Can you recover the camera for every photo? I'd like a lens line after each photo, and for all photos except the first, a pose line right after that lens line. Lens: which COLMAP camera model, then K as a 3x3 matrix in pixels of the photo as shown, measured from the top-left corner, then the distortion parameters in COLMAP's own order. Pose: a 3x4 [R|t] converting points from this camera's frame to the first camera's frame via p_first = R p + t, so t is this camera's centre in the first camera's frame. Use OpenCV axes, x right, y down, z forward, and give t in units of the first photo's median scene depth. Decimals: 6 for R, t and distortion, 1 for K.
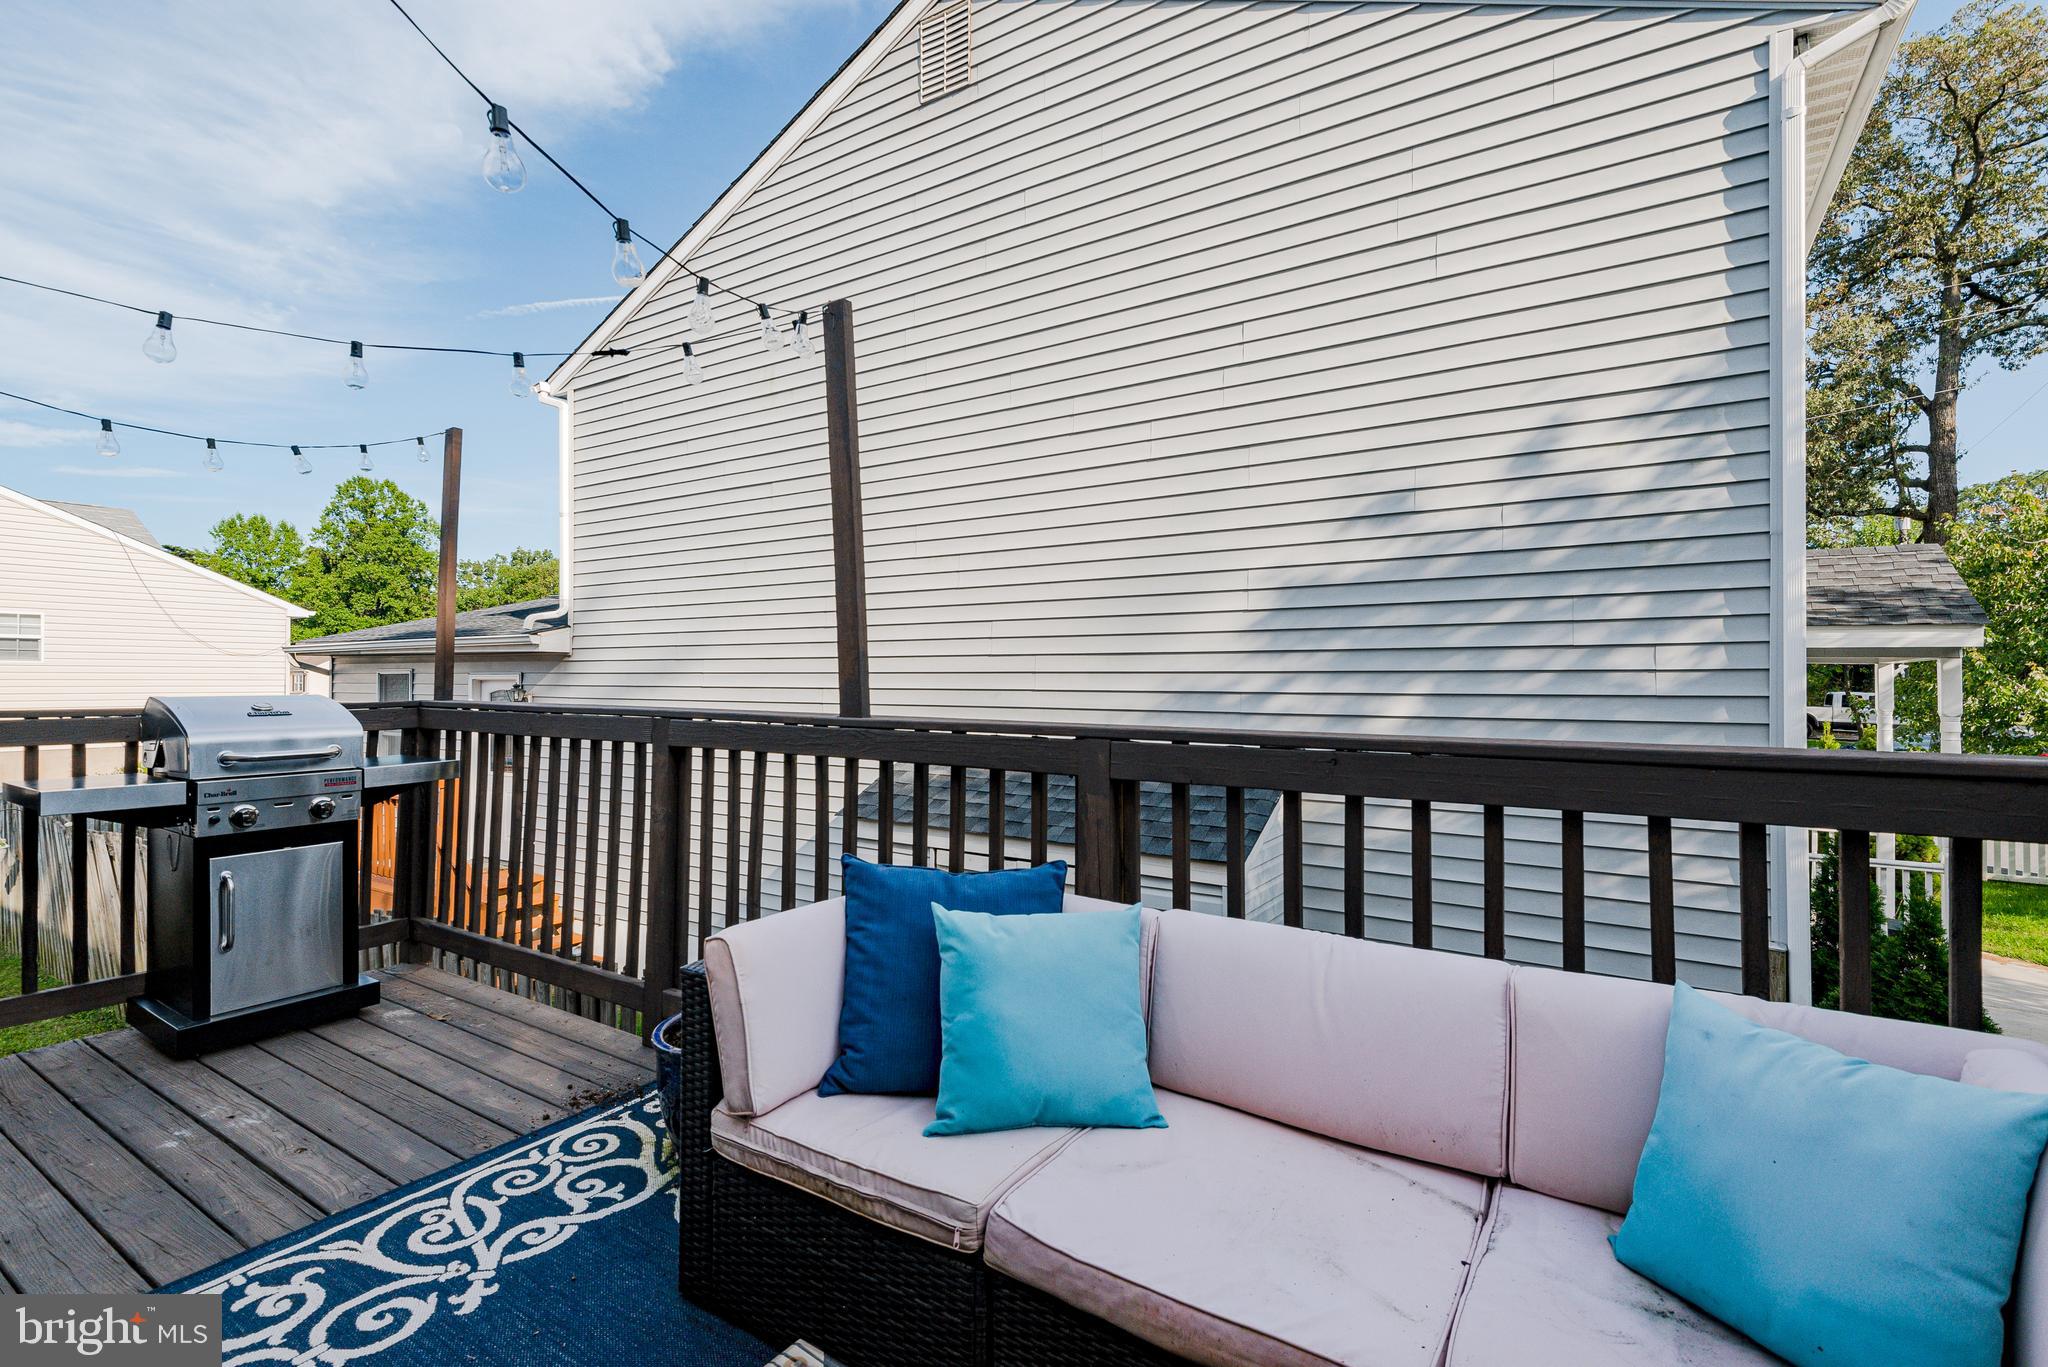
lens RADIAL K [[912.5, 0, 1031.6], [0, 912.5, 678.5], [0, 0, 1]] dist [0.030686, -0.014513]
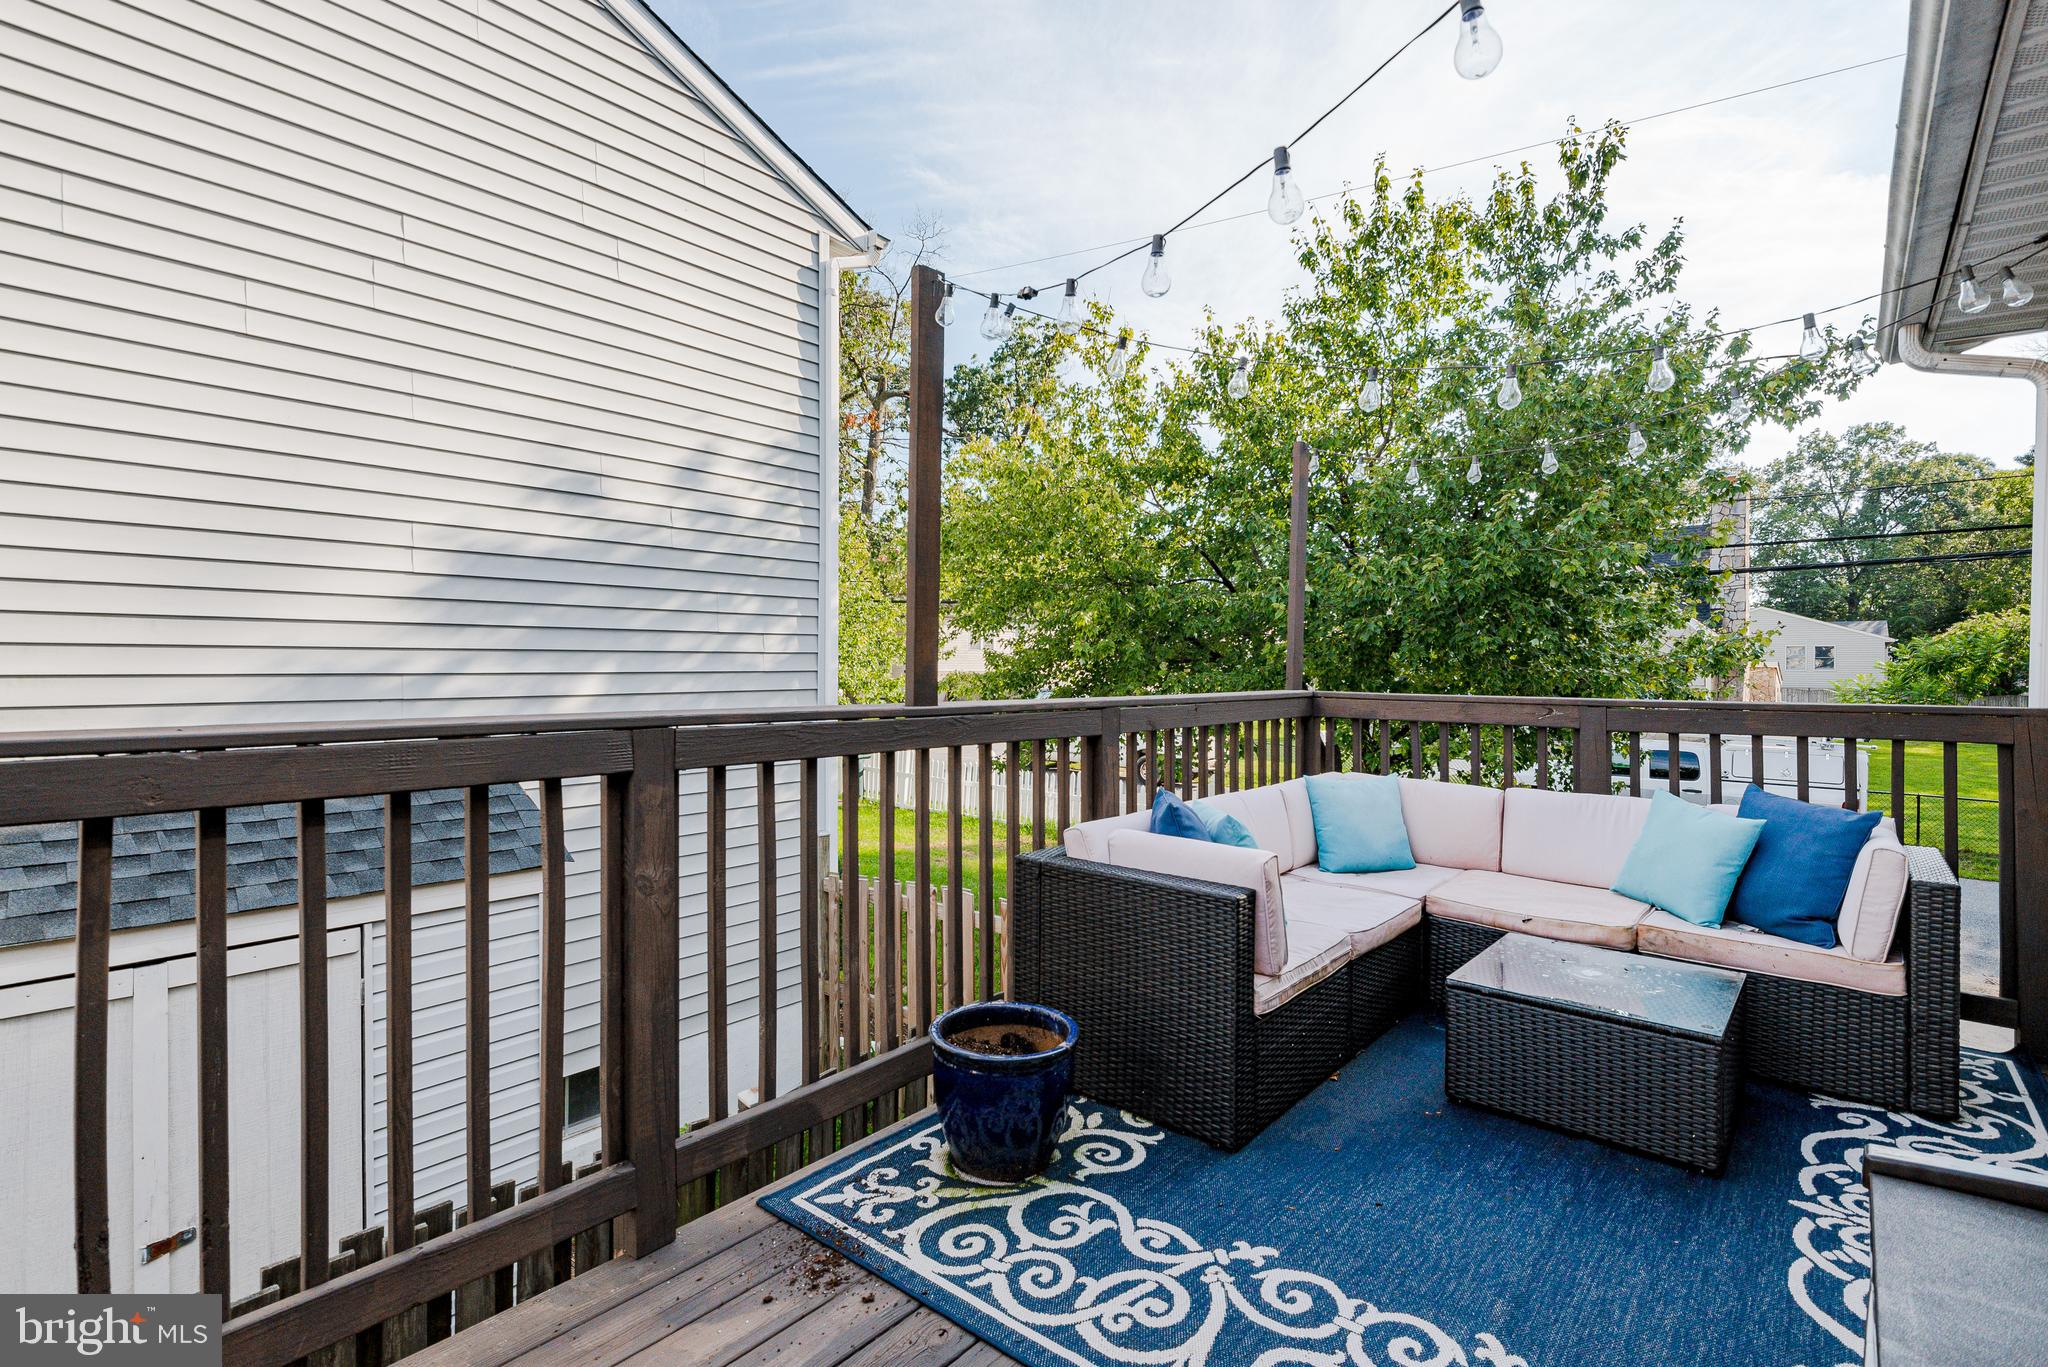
lens RADIAL K [[966.7, 0, 1006.5], [0, 966.7, 663.3], [0, 0, 1]] dist [0.029252, -0.019545]
pose [[0.145462, -0.004837, 0.989352, -1.225992], [-0.008720, 0.999943, 0.006171, -0.009437], [-0.989325, -0.009525, 0.145411, 0.788084]]
